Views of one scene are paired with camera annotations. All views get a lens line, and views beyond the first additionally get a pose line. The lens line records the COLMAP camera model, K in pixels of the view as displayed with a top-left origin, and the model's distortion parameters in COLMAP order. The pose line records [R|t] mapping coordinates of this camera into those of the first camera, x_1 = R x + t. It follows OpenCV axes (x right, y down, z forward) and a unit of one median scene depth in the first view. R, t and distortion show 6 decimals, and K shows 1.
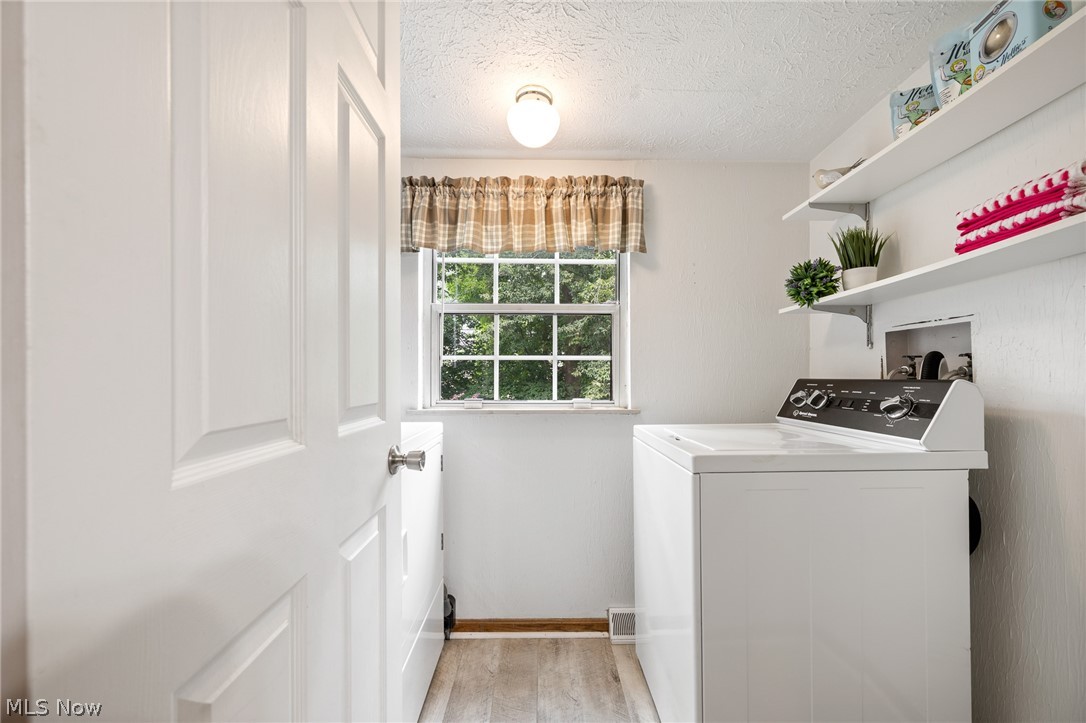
lens RADIAL K [[424.0, 0, 544.0], [0, 424.0, 368.9], [0, 0, 1]] dist [-0.007457, 0.000304]
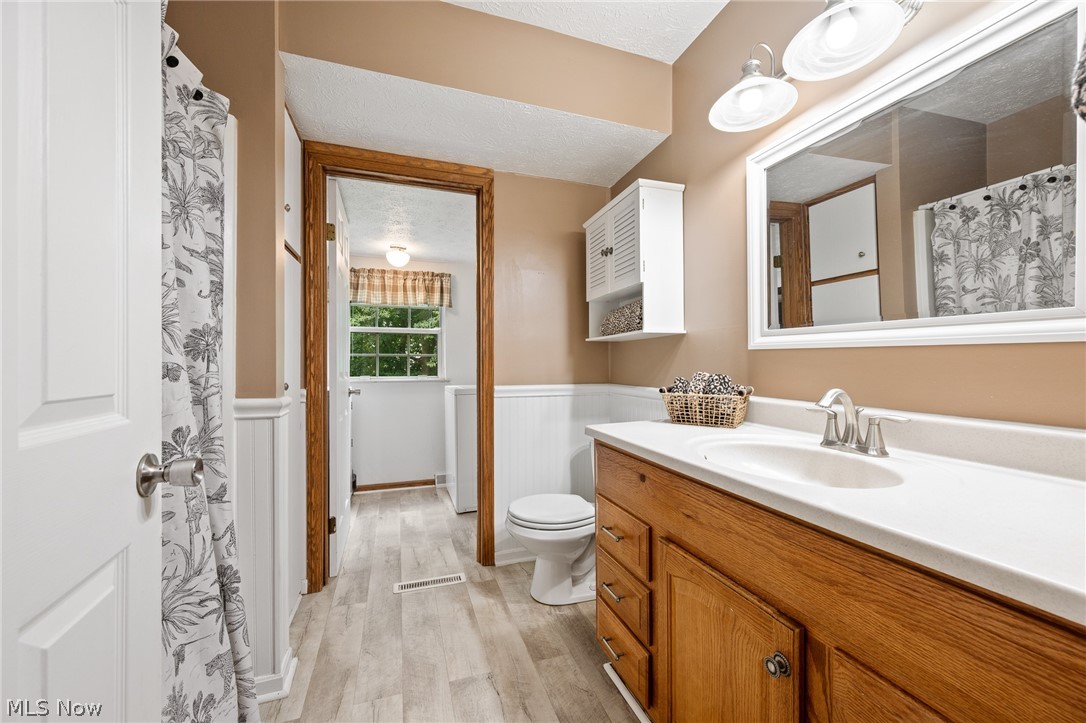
lens RADIAL K [[424.0, 0, 544.3], [0, 424.0, 362.2], [0, 0, 1]] dist [-0.007457, 0.000304]
pose [[0.948377, -0.001687, 0.317139, -0.000408], [-0.000809, 0.999970, 0.007739, -0.010615], [-0.317143, -0.007596, 0.948347, -1.229430]]
